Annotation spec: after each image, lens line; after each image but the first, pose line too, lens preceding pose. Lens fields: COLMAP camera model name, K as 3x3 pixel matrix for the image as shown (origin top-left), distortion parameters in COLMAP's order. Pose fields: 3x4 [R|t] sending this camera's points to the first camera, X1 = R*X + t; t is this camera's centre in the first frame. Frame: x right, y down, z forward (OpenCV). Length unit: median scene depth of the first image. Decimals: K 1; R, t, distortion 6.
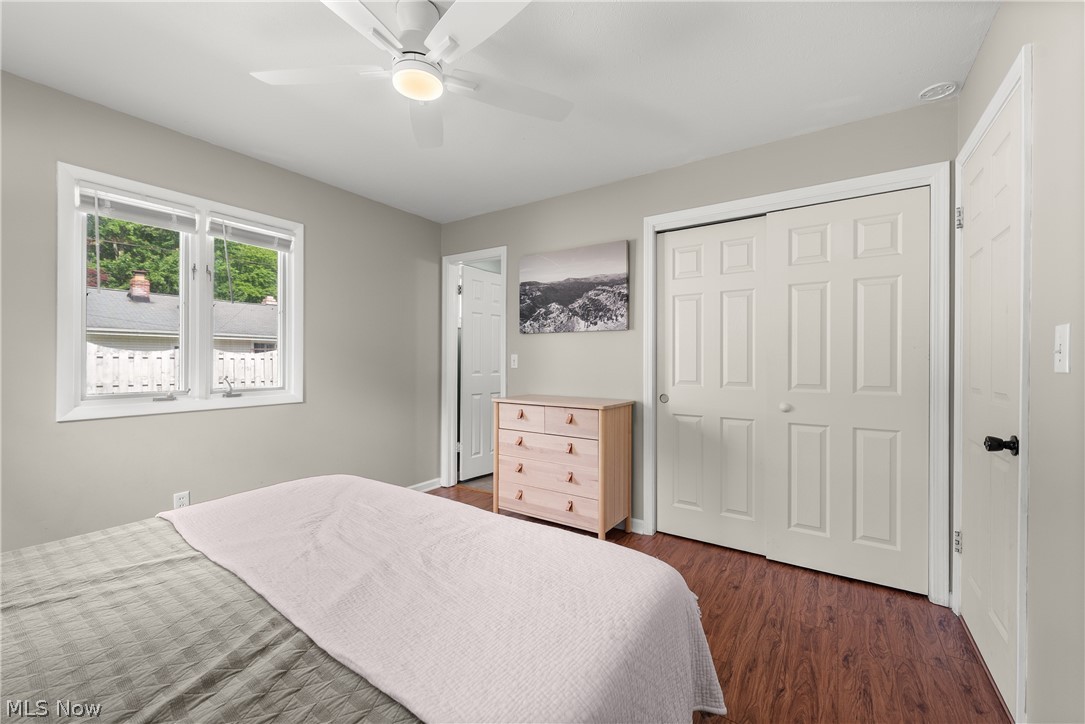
lens RADIAL K [[427.9, 0, 535.8], [0, 427.9, 359.6], [0, 0, 1]] dist [0.000003, -0.000271]
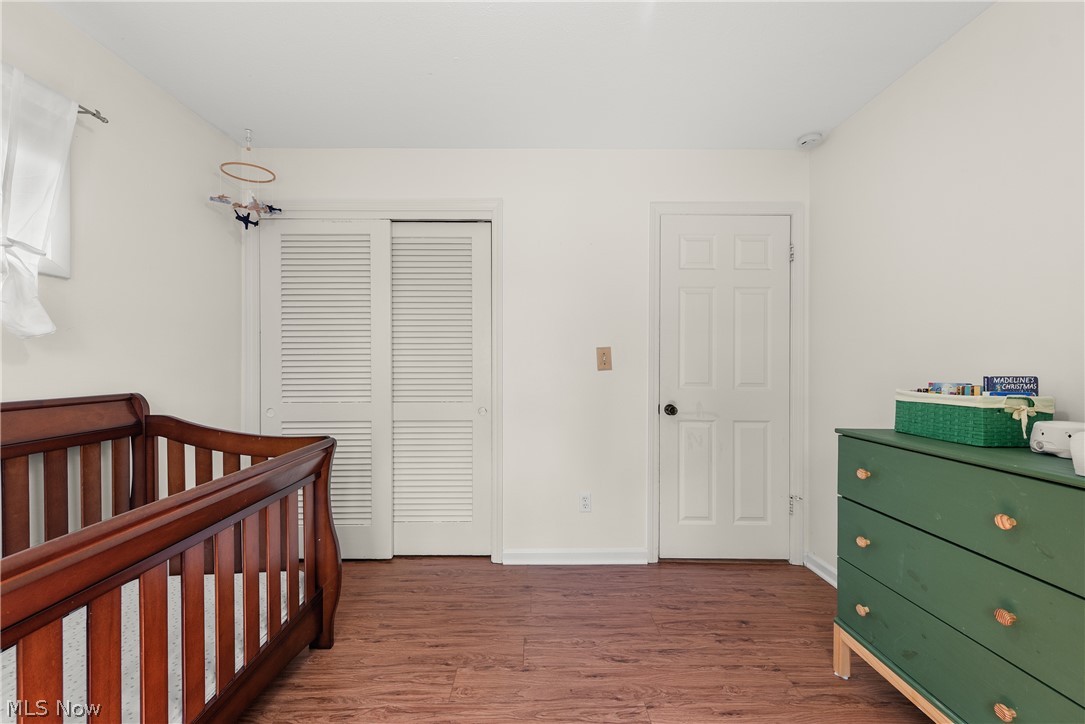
lens RADIAL K [[468.8, 0, 540.1], [0, 468.8, 358.4], [0, 0, 1]] dist [-0.001704, -0.000064]
pose [[0.827915, -0.002911, 0.560845, -0.258959], [0.005848, 0.999977, -0.003443, -0.000810], [-0.560822, 0.006130, 0.827913, 0.205055]]
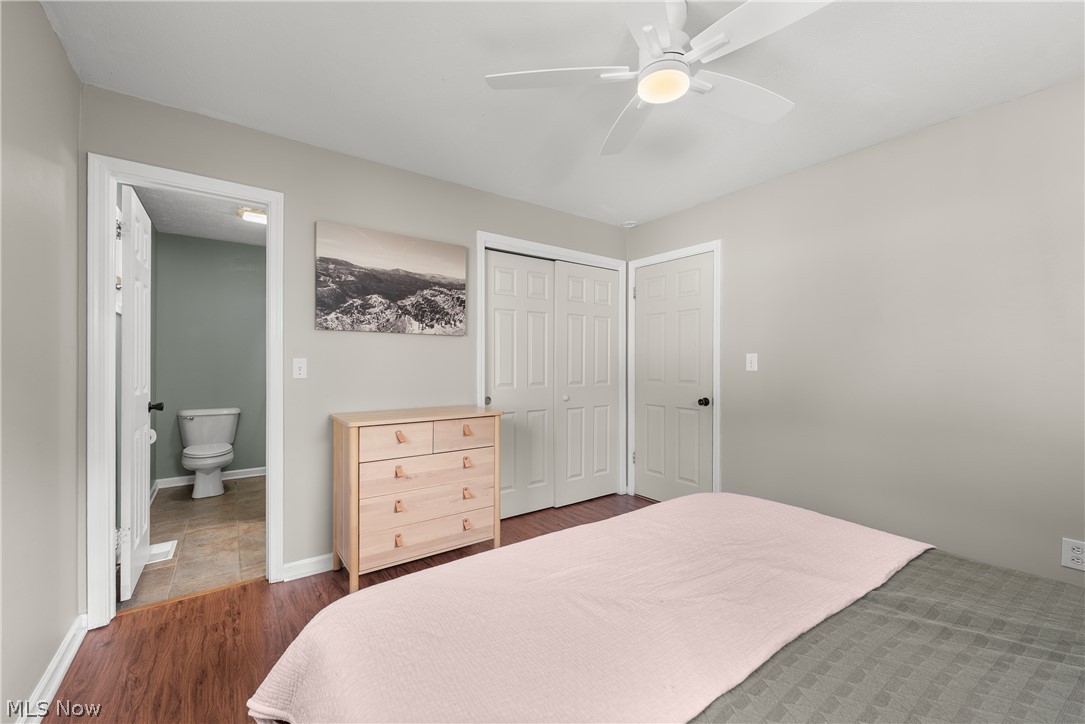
lens RADIAL K [[427.9, 0, 534.2], [0, 427.9, 367.2], [0, 0, 1]] dist [0.000003, -0.000271]
pose [[0.339640, -0.007283, 0.940527, -0.653080], [0.002488, 0.999973, 0.006845, -0.002610], [-0.940552, 0.000015, 0.339649, 0.486178]]
